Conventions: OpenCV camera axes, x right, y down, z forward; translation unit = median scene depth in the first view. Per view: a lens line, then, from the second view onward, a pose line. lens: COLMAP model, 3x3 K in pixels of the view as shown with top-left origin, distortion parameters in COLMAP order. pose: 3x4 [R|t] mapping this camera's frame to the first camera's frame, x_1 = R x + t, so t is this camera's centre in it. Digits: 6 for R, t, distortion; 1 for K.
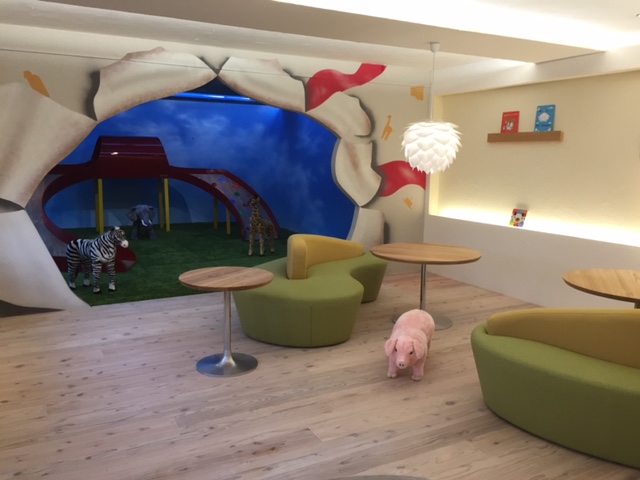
lens RADIAL K [[550.5, 0, 320.4], [0, 550.5, 236.3], [0, 0, 1]] dist [0.075063, -0.102653]
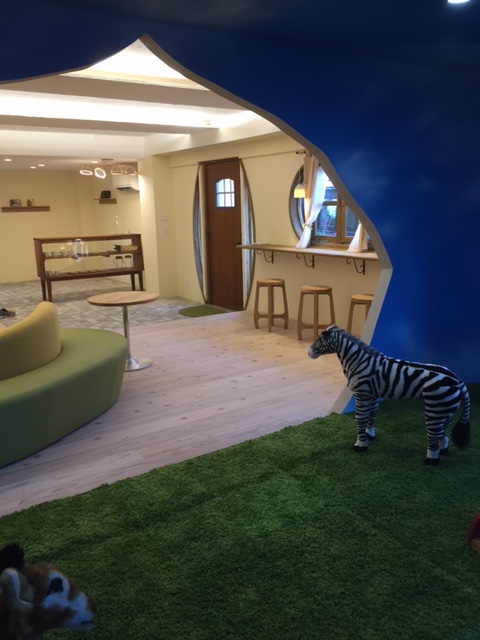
lens RADIAL K [[550.5, 0, 244.0], [0, 550.5, 319.3], [0, 0, 1]] dist [0.075063, -0.102653]
pose [[-0.994561, 0.034316, -0.098345, -0.224284], [-0.002507, 0.936011, 0.351961, -0.238239], [0.104130, 0.350293, -0.930834, 1.580050]]
